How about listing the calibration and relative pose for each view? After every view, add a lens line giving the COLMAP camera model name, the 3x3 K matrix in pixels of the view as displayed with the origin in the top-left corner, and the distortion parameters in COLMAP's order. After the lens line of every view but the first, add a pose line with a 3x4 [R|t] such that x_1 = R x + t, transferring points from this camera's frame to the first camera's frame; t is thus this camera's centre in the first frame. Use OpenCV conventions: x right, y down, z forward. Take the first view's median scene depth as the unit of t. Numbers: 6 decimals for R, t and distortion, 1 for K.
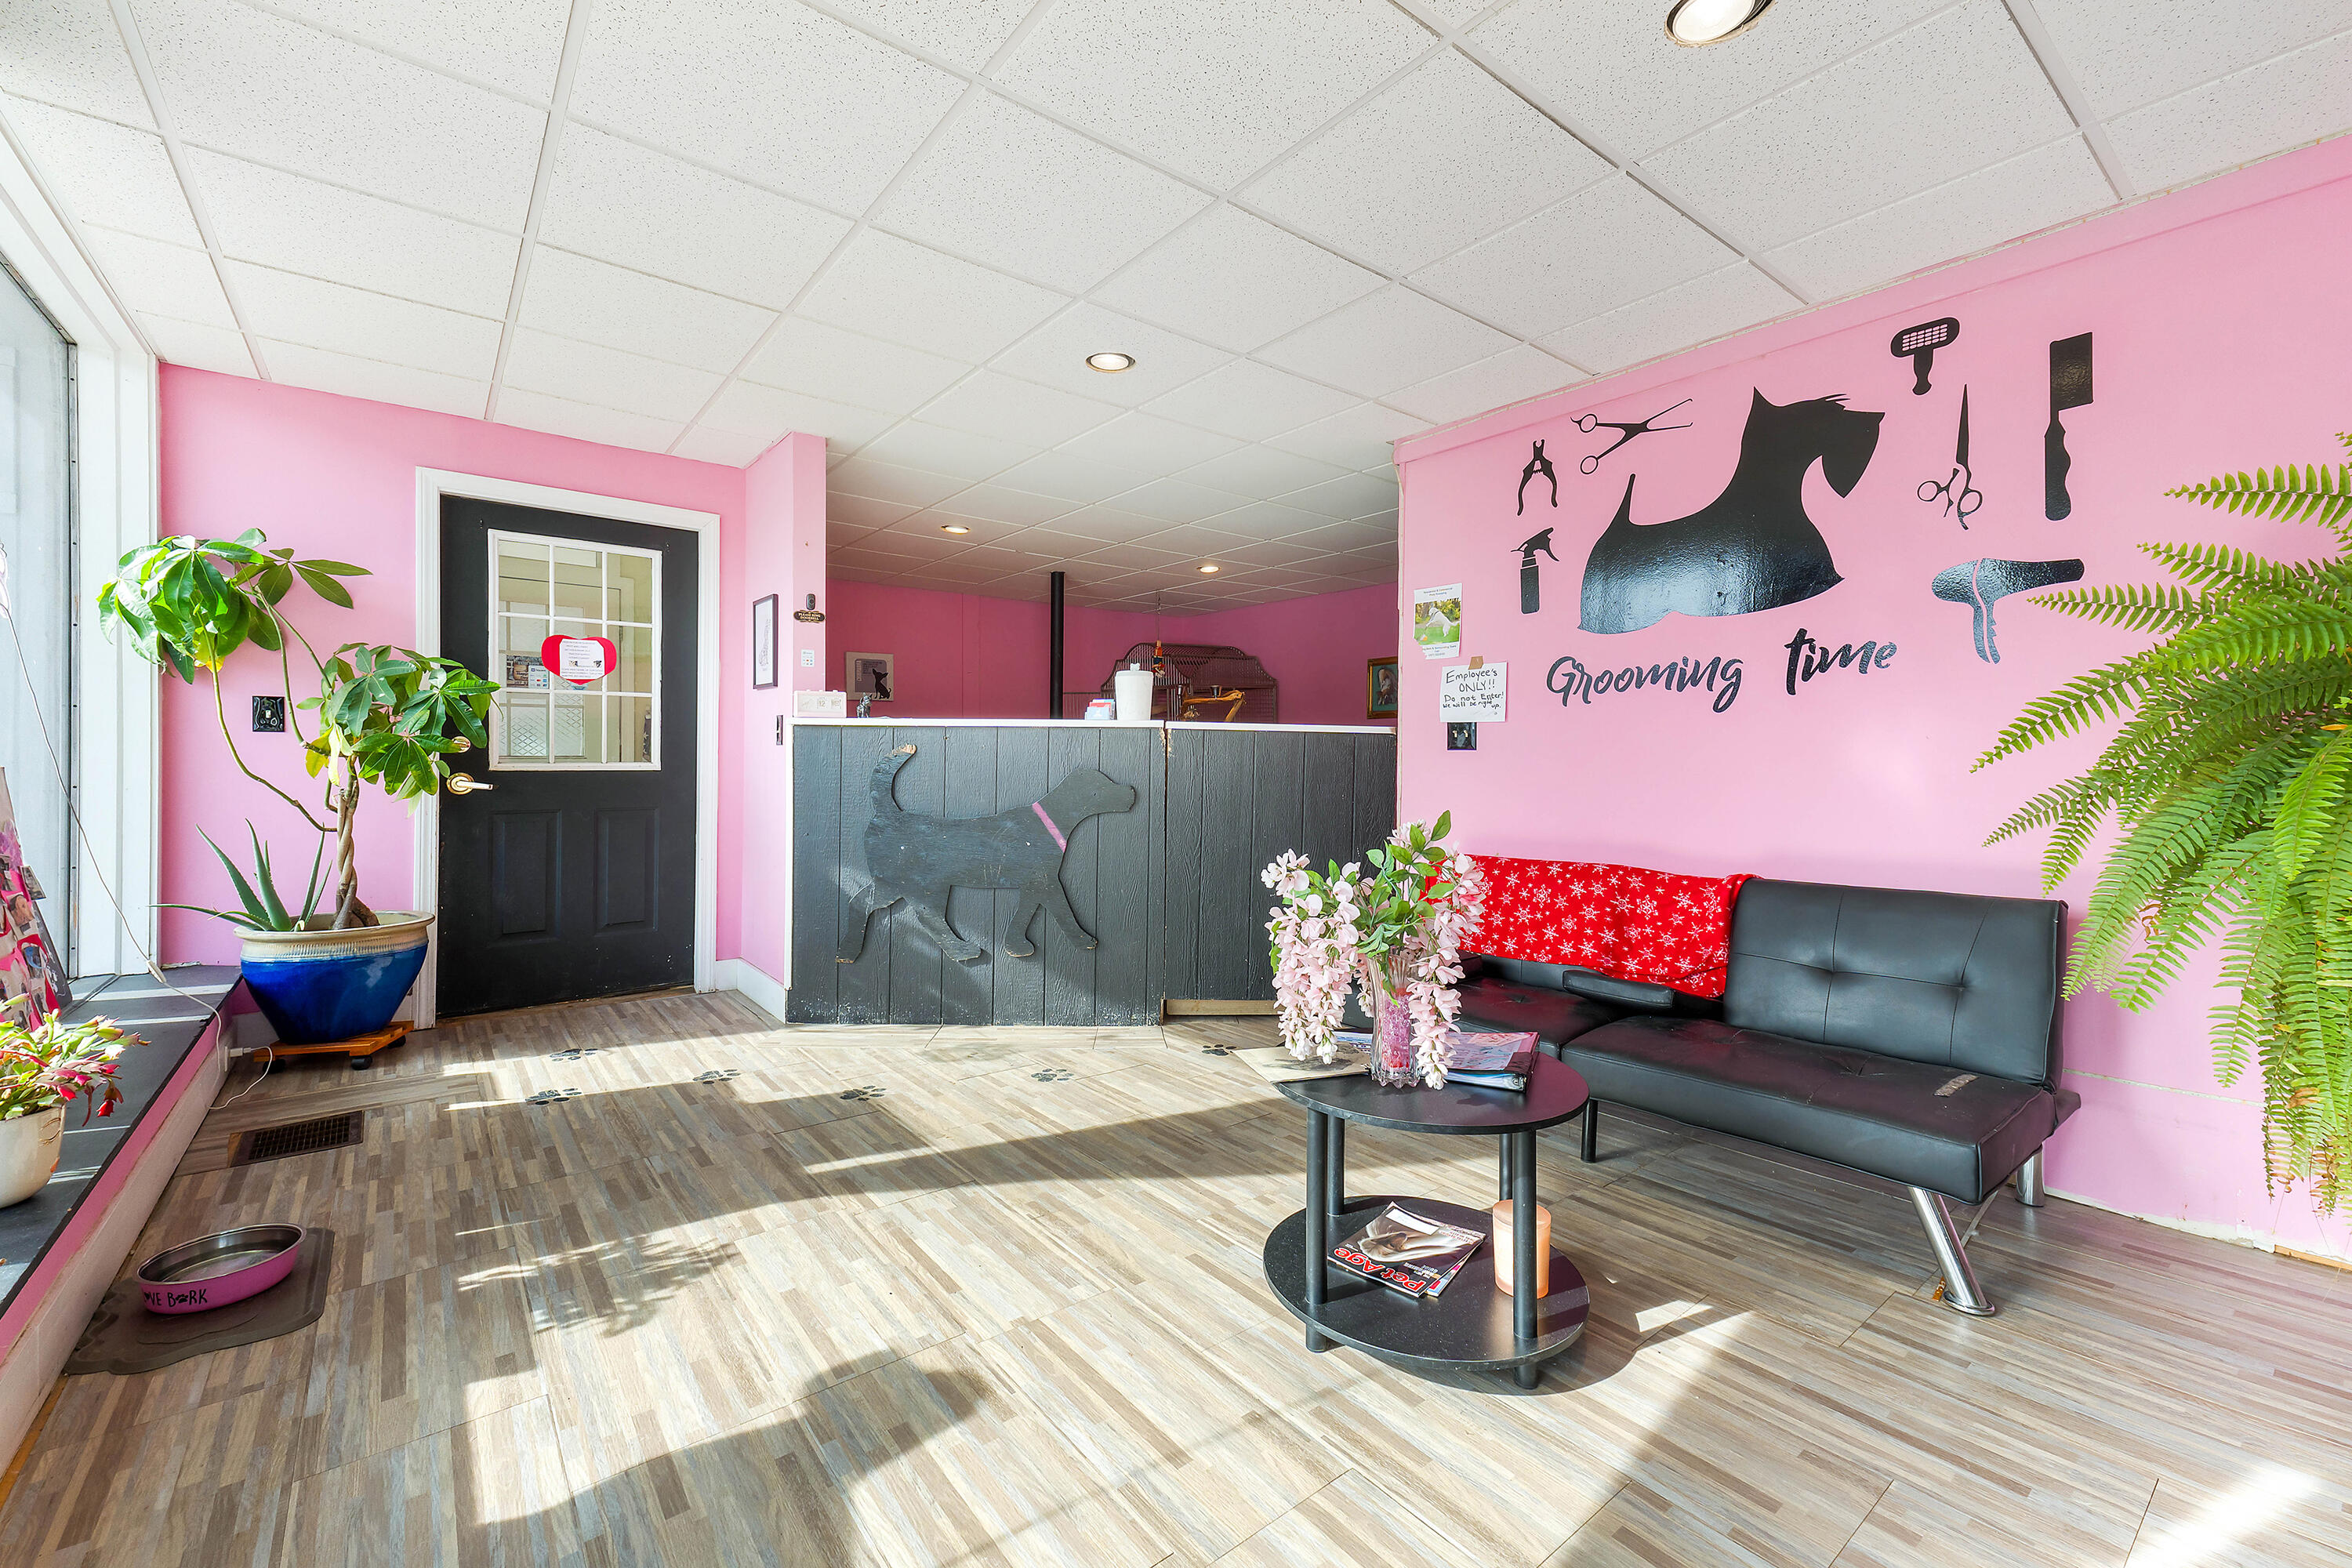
lens RADIAL K [[977.0, 0, 1188.7], [0, 977.0, 765.4], [0, 0, 1]] dist [0.027179, -0.005627]
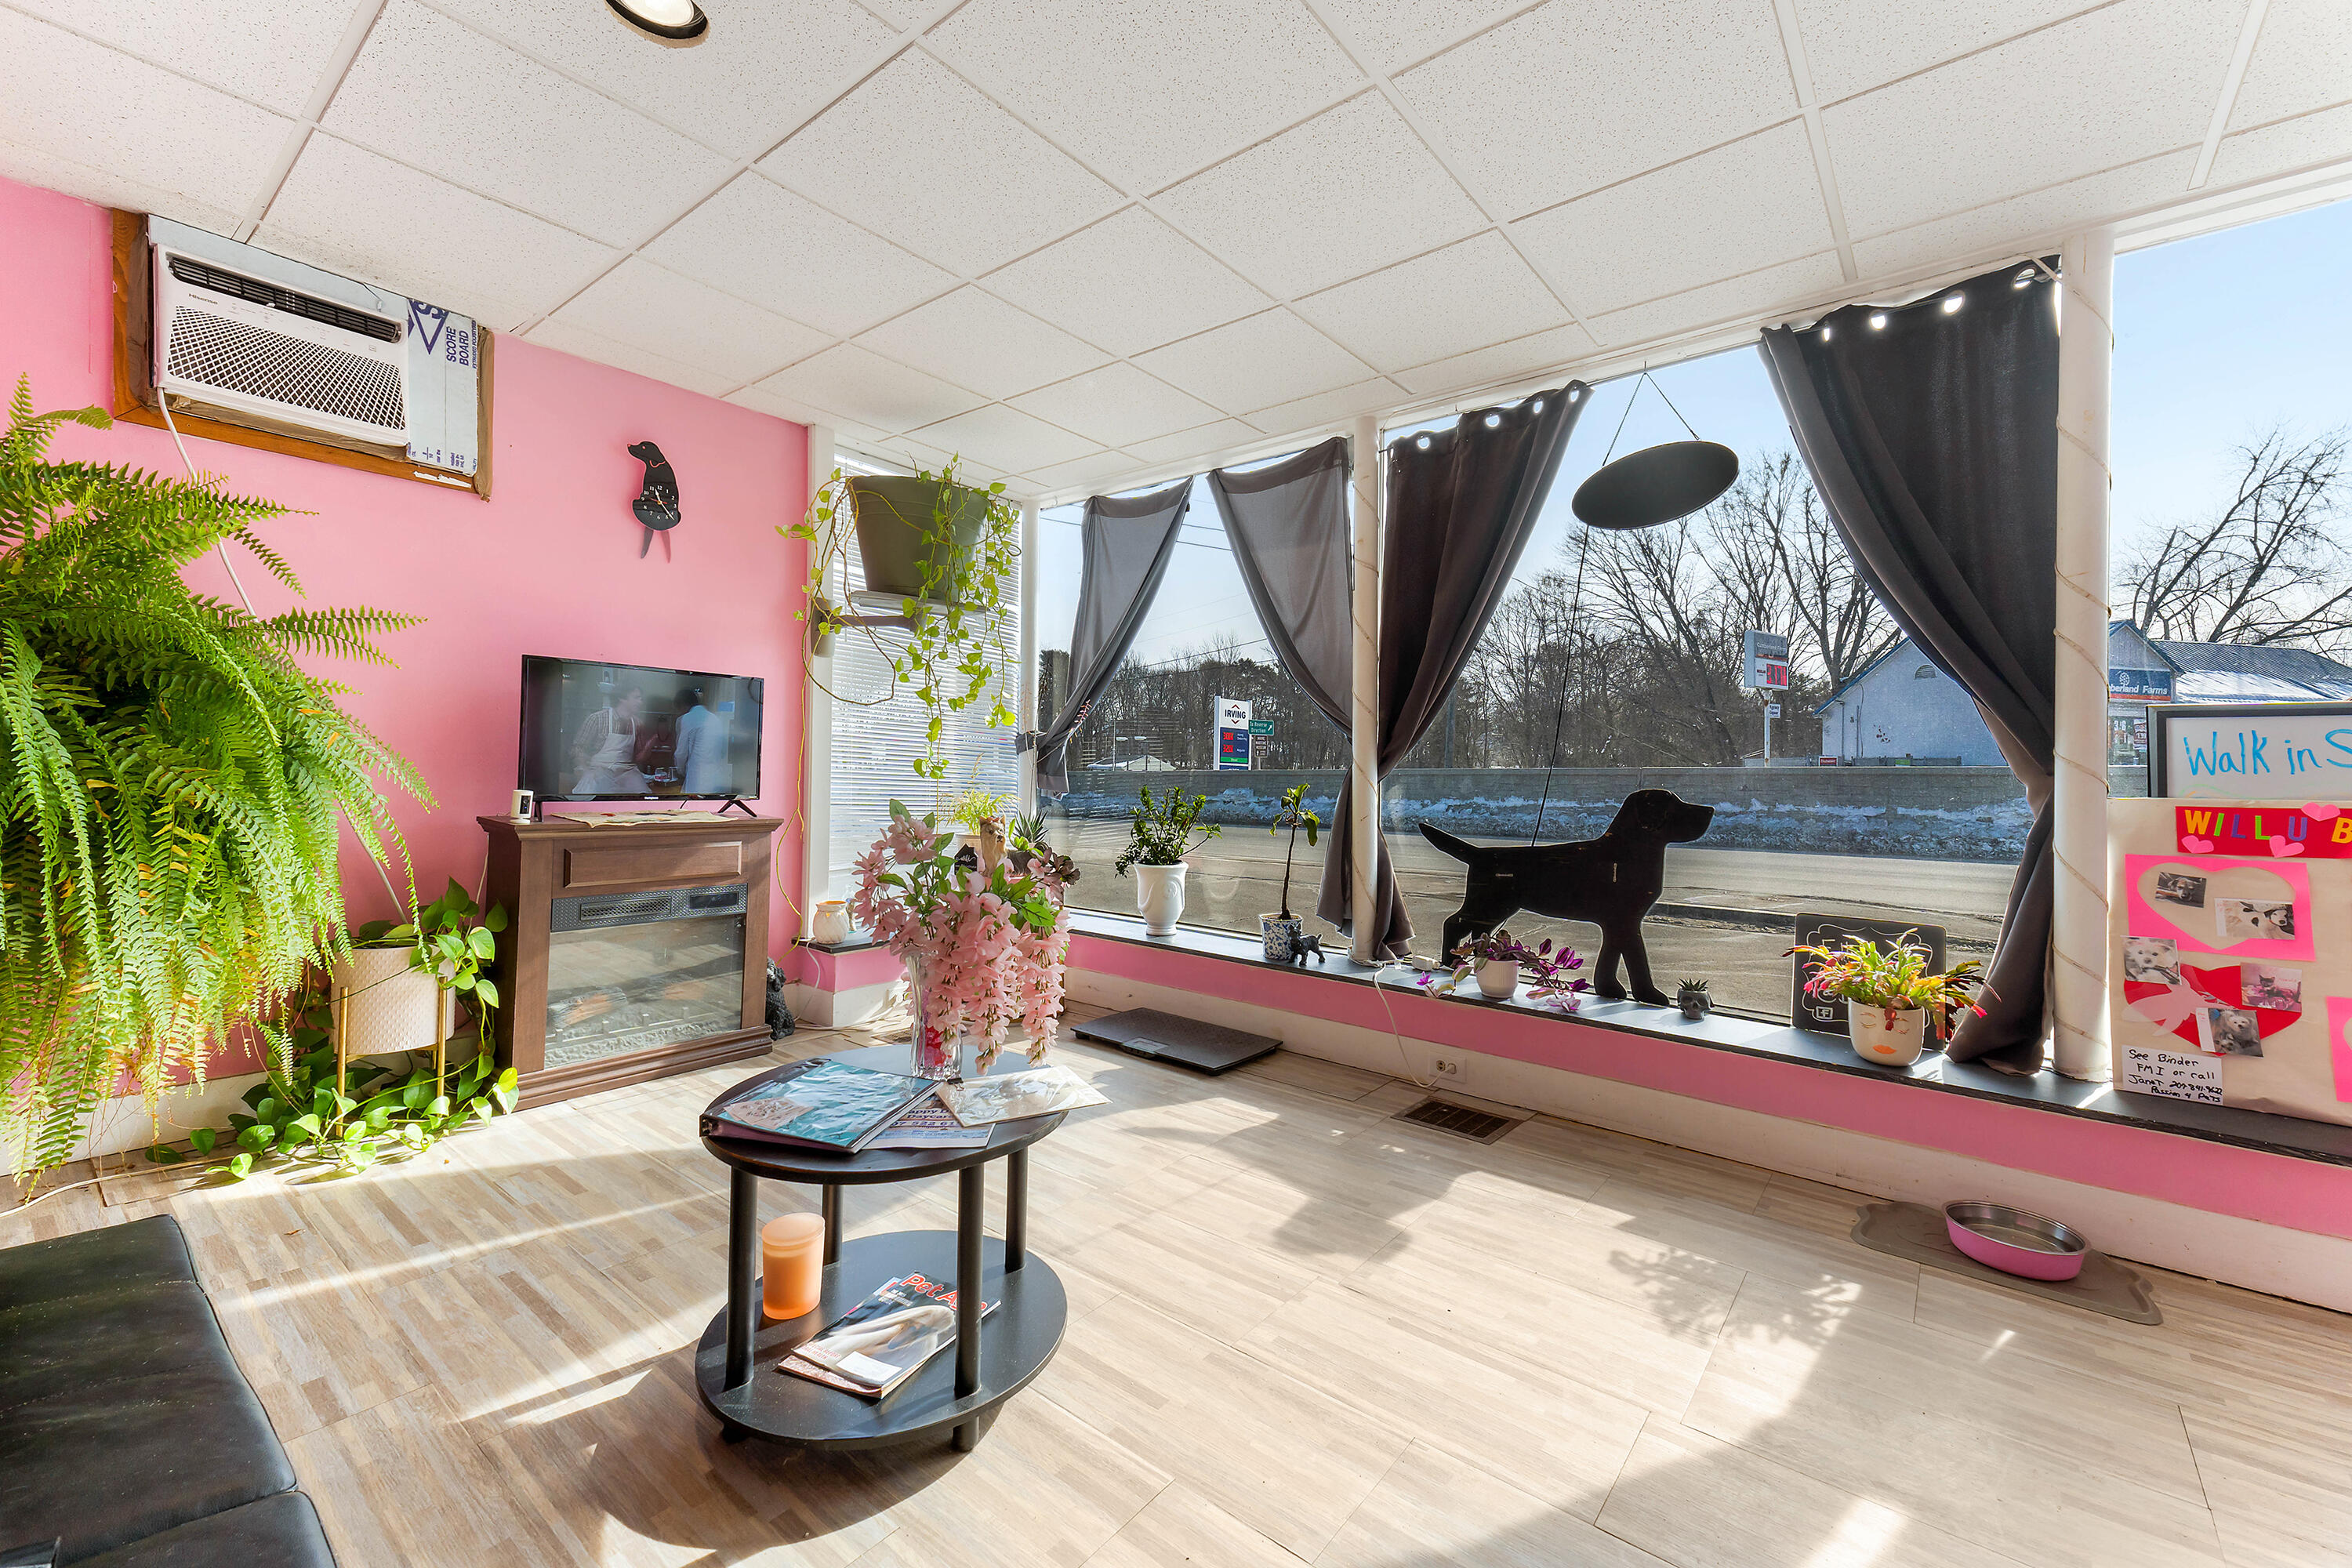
lens RADIAL K [[977.0, 0, 1194.3], [0, 977.0, 762.4], [0, 0, 1]] dist [0.027179, -0.005627]
pose [[-0.973847, -0.022936, -0.226044, 0.189300], [-0.025714, 0.999626, 0.009352, -0.011155], [0.225744, 0.014919, -0.974072, 2.020515]]
